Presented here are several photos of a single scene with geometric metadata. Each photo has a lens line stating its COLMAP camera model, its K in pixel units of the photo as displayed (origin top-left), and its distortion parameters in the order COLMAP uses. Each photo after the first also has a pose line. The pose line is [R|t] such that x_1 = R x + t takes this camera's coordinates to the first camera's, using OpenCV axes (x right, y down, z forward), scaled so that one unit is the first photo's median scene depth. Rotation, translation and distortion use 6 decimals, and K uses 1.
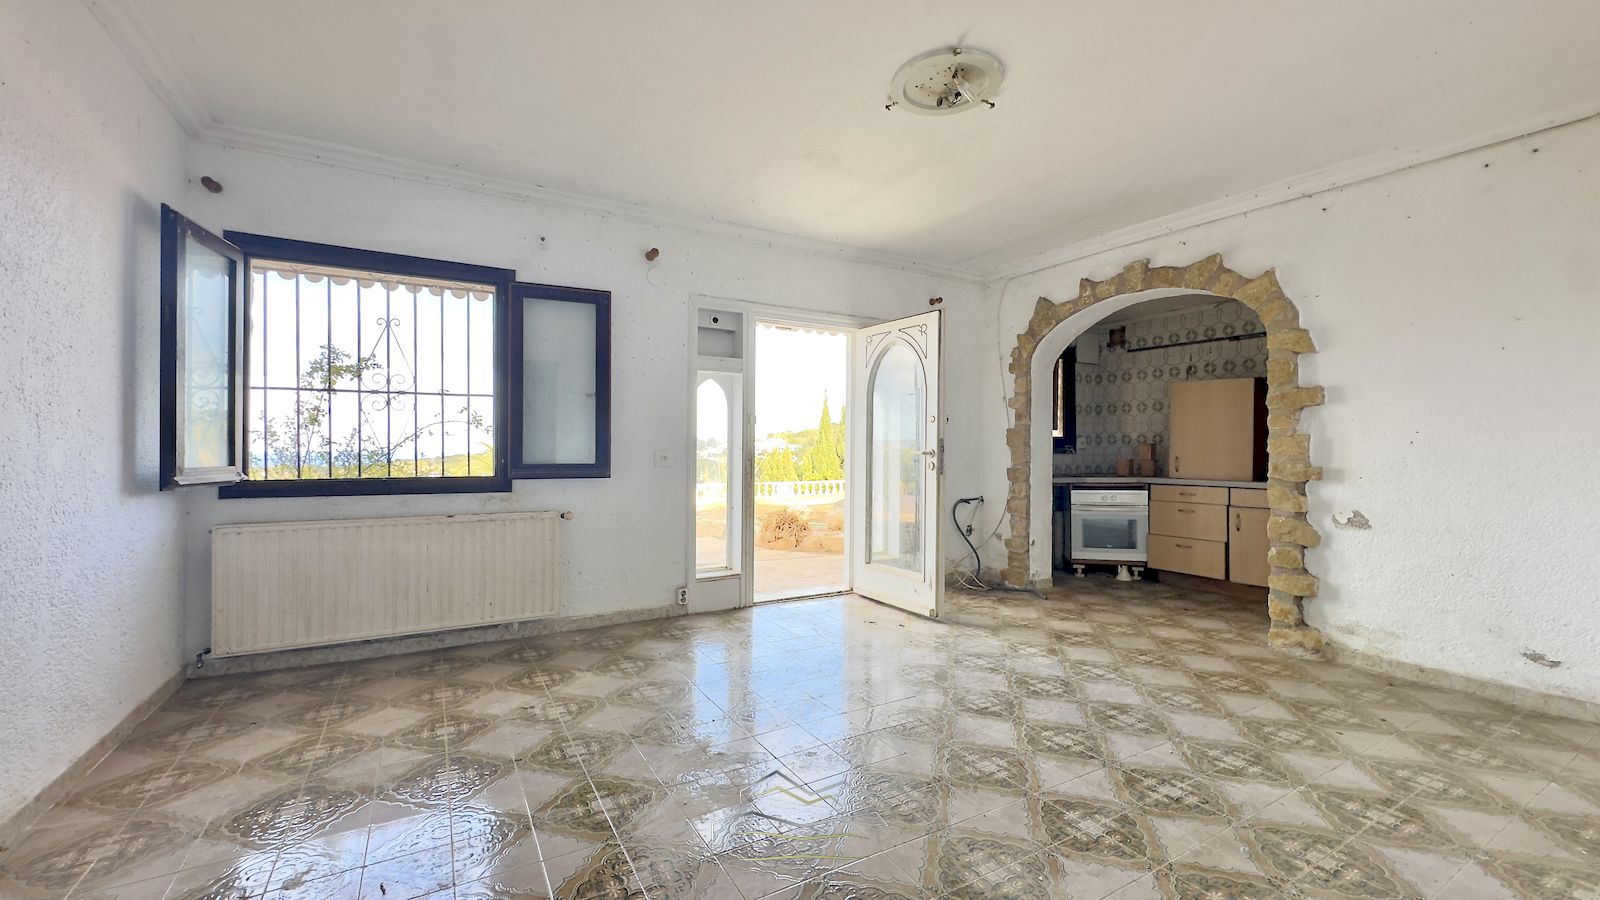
lens RADIAL K [[636.0, 0, 796.4], [0, 636.0, 449.0], [0, 0, 1]] dist [0.000325, 0.000334]
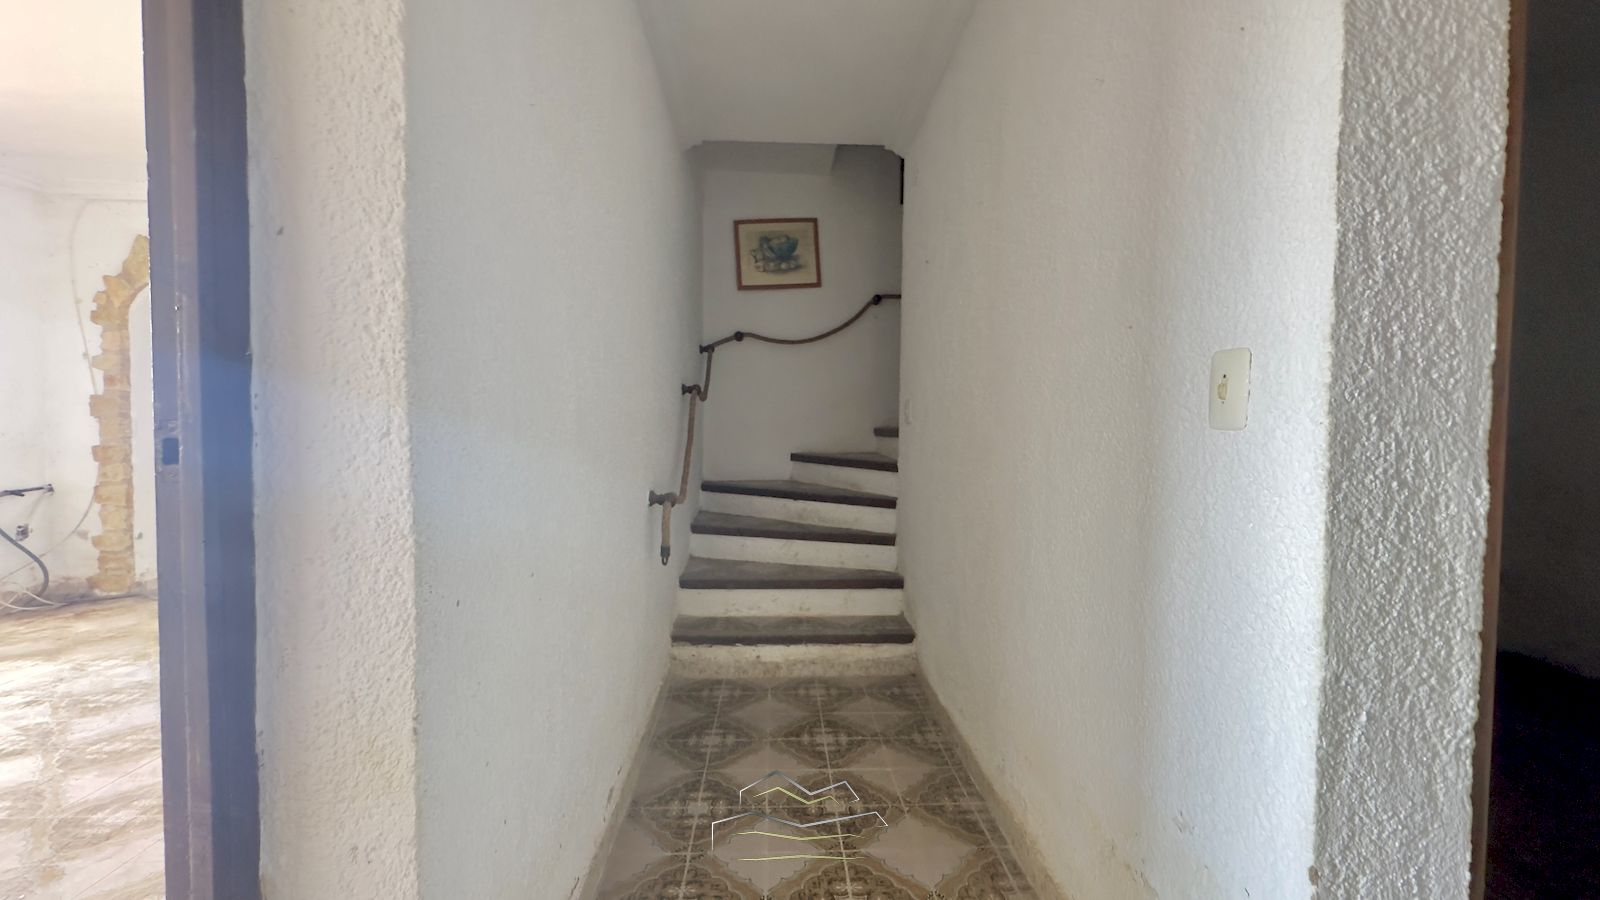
lens RADIAL K [[636.0, 0, 801.4], [0, 636.0, 449.3], [0, 0, 1]] dist [0.000325, 0.000334]
pose [[0.455055, -0.033390, 0.889837, 0.042950], [-0.007854, 0.999107, 0.041507, -0.006202], [-0.890428, -0.025877, 0.454387, -0.167887]]
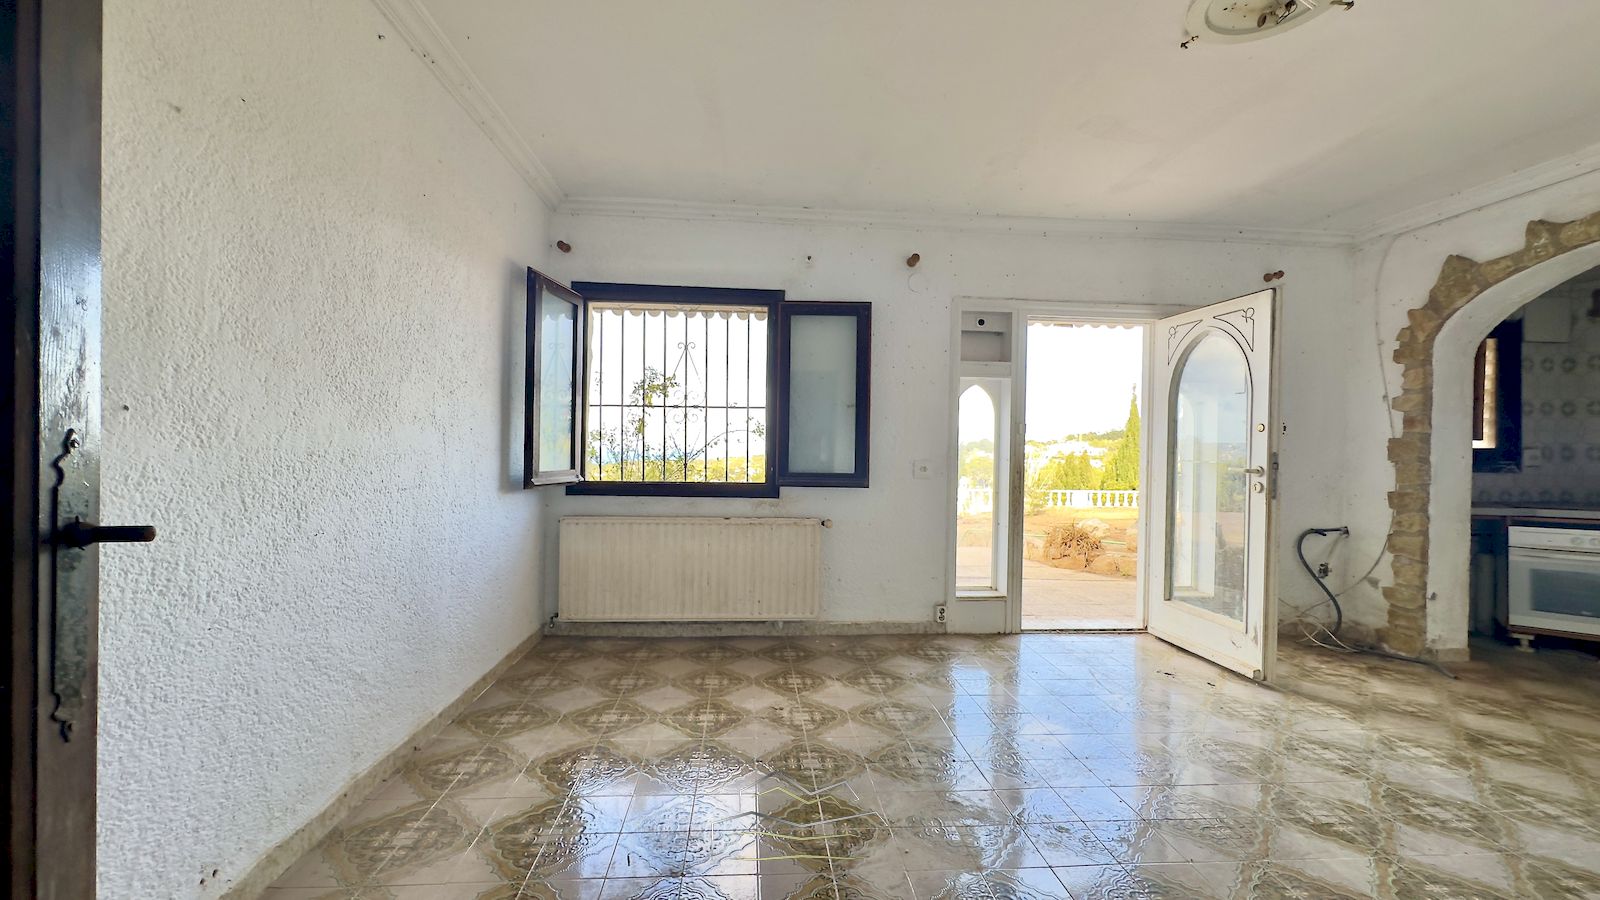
lens RADIAL K [[636.0, 0, 799.9], [0, 636.0, 449.2], [0, 0, 1]] dist [0.000325, 0.000334]
pose [[0.903172, 0.011258, -0.429132, 0.038965], [-0.012234, 0.999925, 0.000484, -0.014828], [0.429105, 0.004813, 0.903242, 0.047393]]
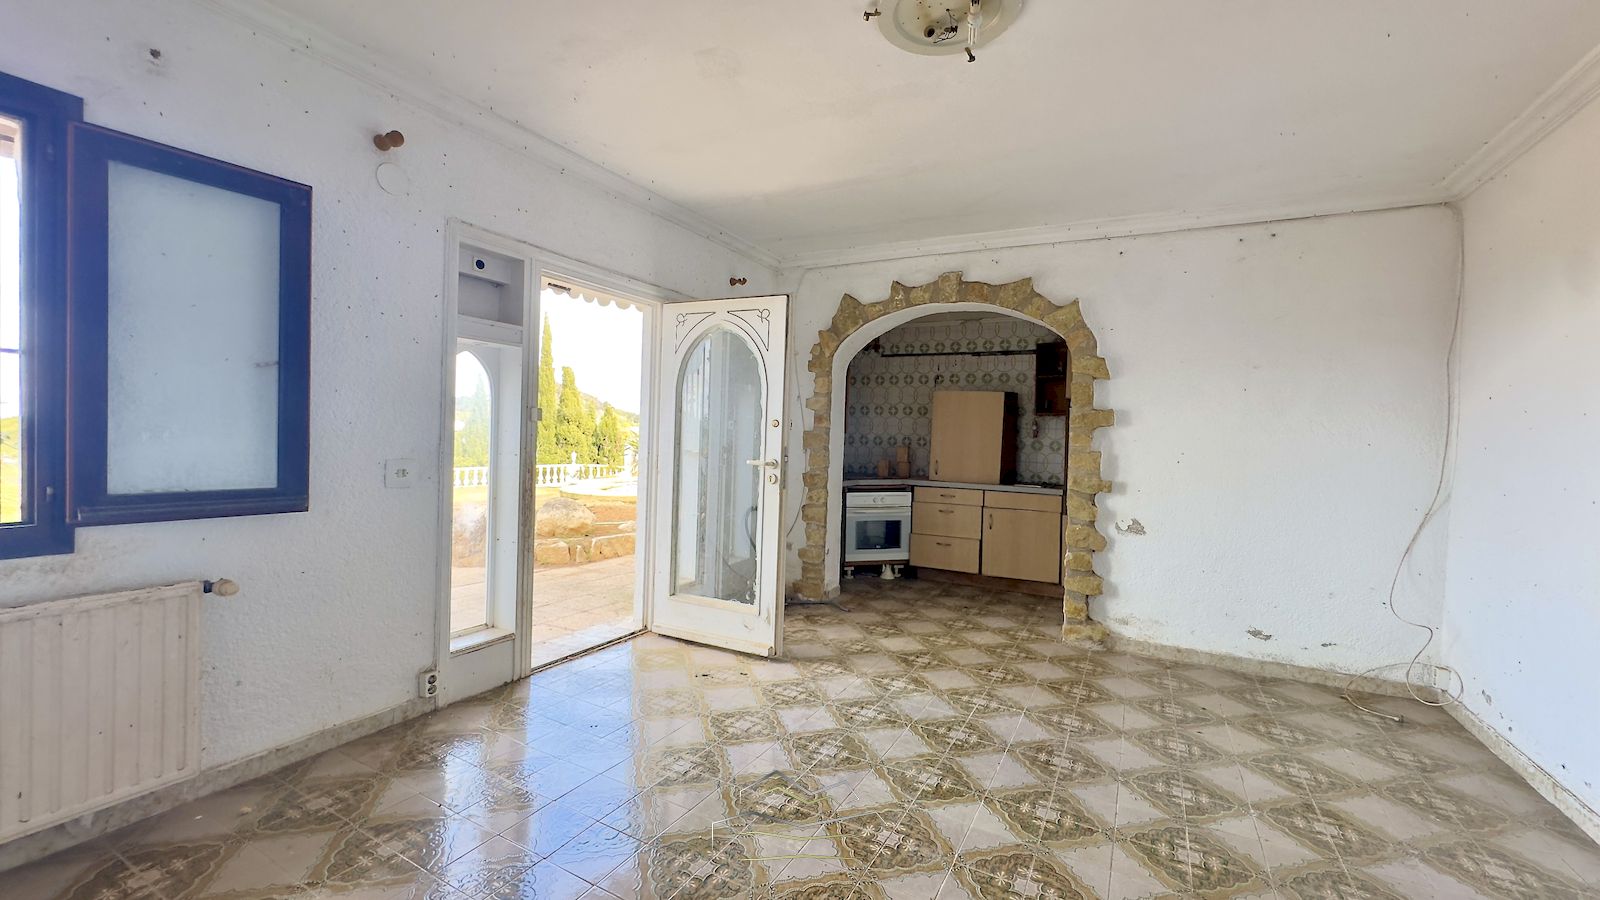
lens RADIAL K [[636.0, 0, 792.9], [0, 636.0, 448.0], [0, 0, 1]] dist [0.000325, 0.000334]
pose [[0.857297, 0.009853, 0.514728, -0.212361], [-0.025217, 0.999420, 0.022868, -0.036395], [-0.514205, -0.032585, 0.857048, 0.277632]]
